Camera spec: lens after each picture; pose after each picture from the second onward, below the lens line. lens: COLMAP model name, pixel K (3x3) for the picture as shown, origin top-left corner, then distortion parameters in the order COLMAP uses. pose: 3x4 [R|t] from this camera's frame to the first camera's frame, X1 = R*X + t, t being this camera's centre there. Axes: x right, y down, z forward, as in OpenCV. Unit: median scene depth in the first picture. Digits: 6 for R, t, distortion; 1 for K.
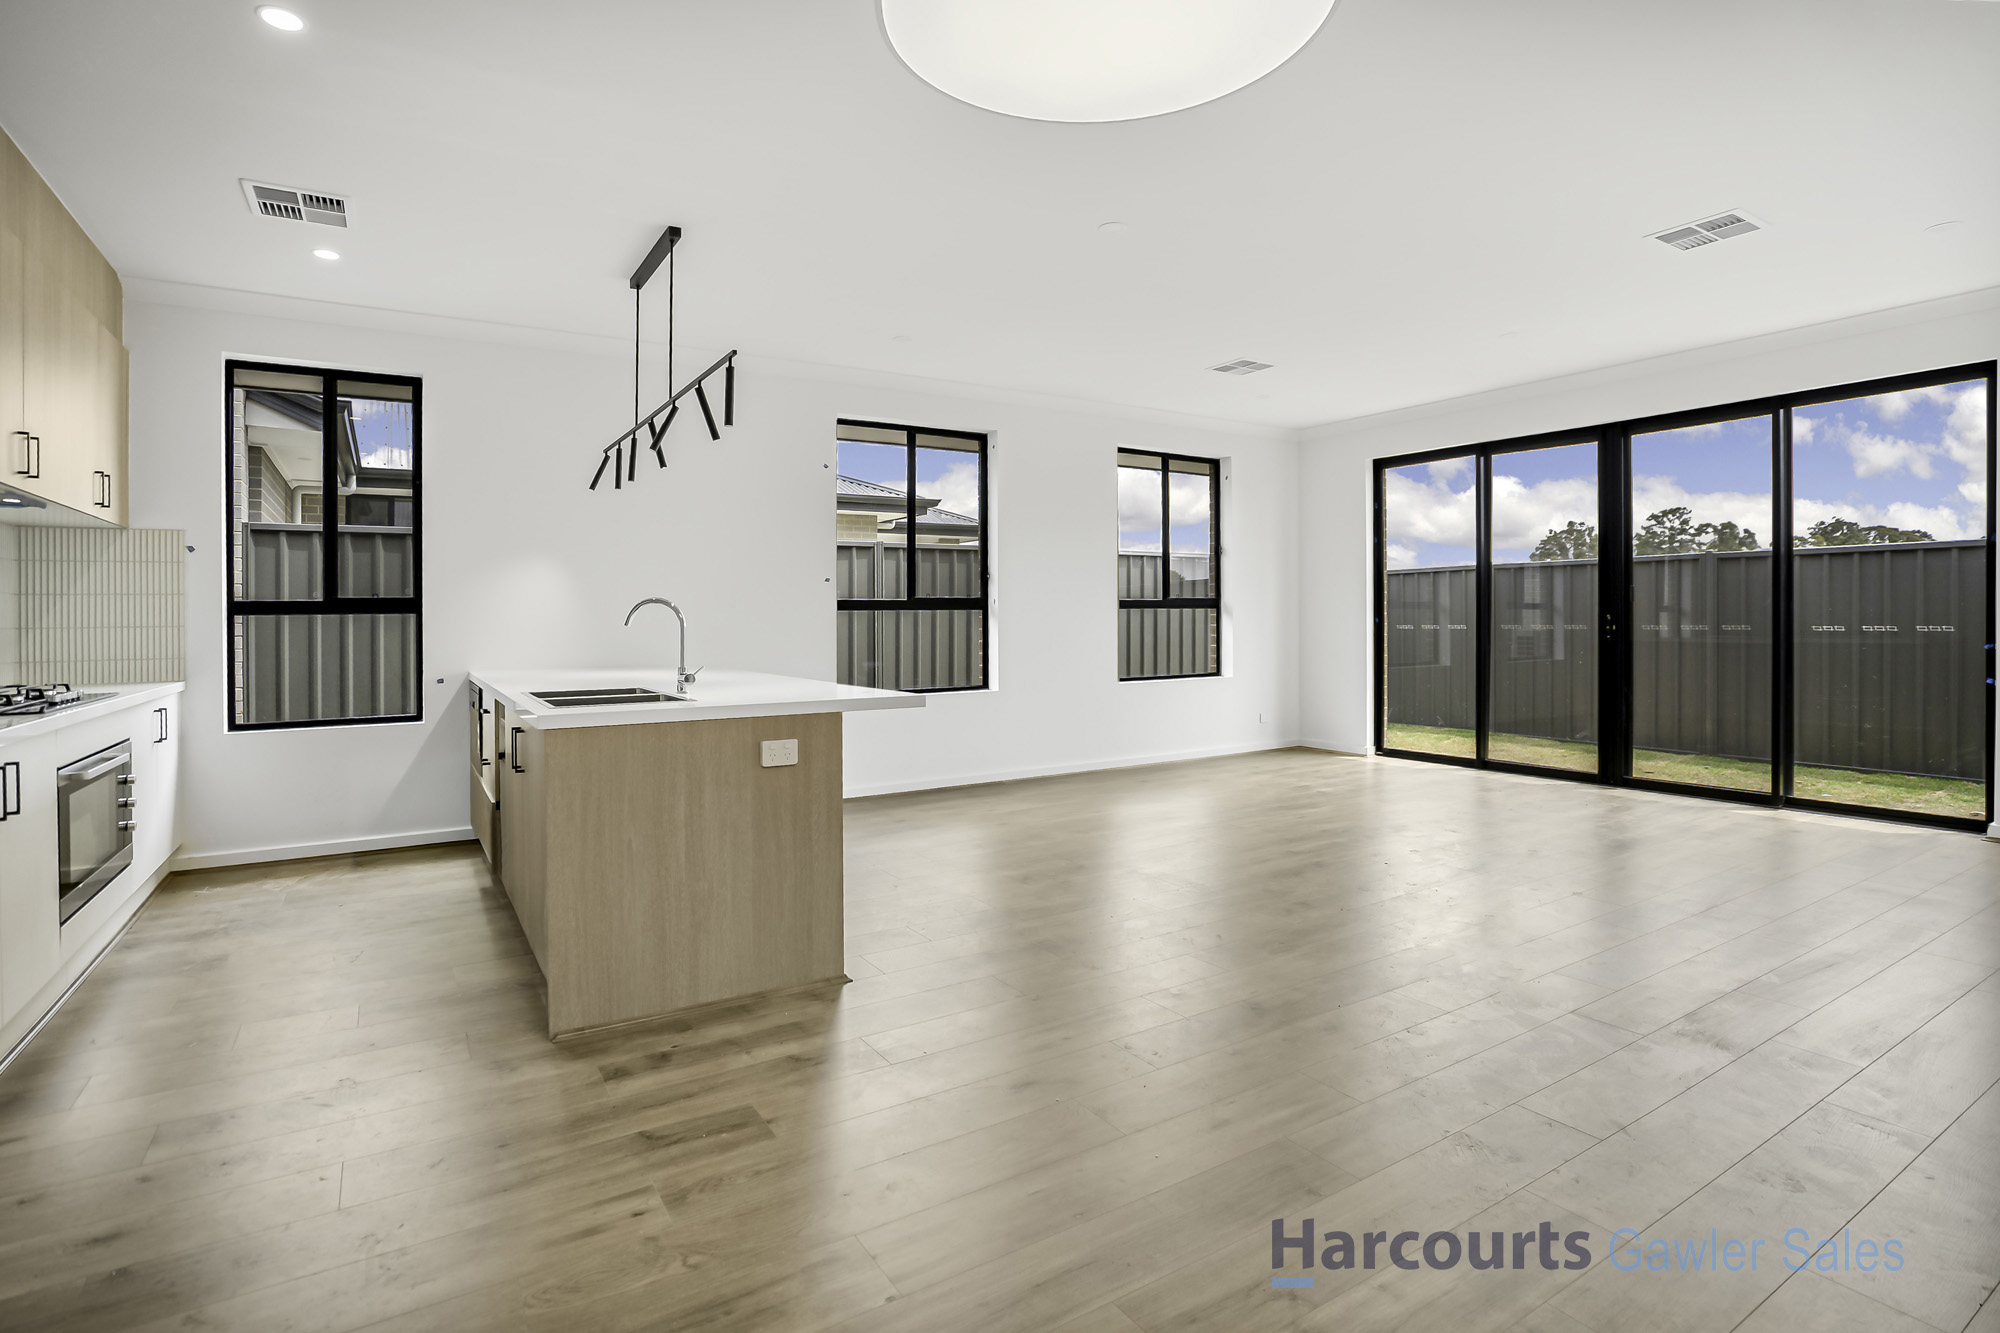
lens RADIAL K [[940.6, 0, 994.6], [0, 940.6, 625.2], [0, 0, 1]] dist [0.000362, 0.000051]
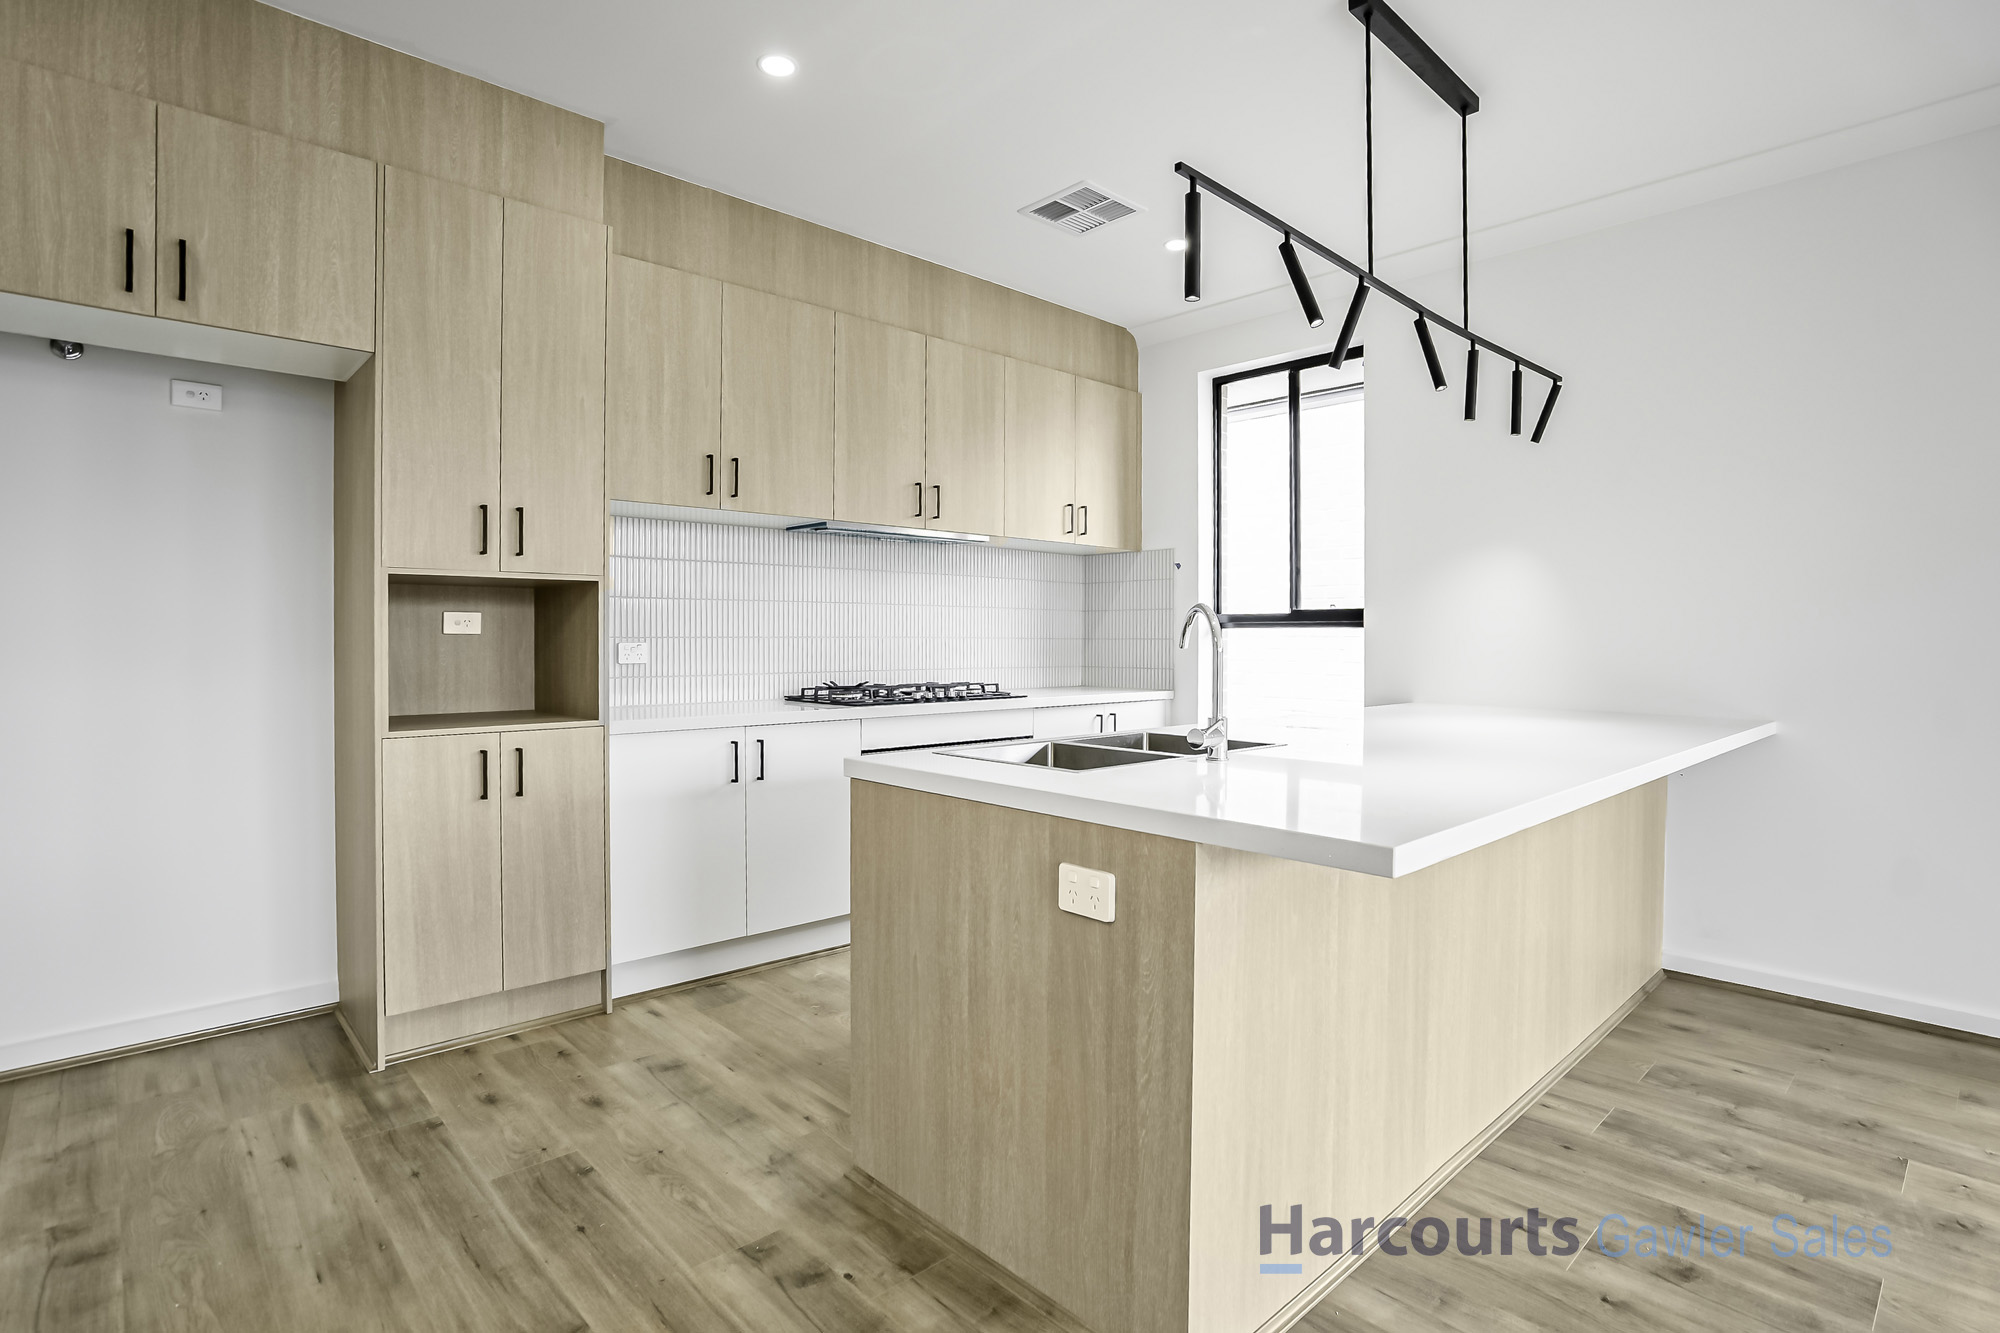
lens RADIAL K [[994.6, 0, 1000.0], [0, 994.6, 666.5], [0, 0, 1]] dist [-0.033256, 0.000126]
pose [[0.185714, 0.037513, -0.981888, 0.310633], [-0.008552, 0.999295, 0.036561, -0.010350], [0.982567, 0.001607, 0.185903, 0.869297]]
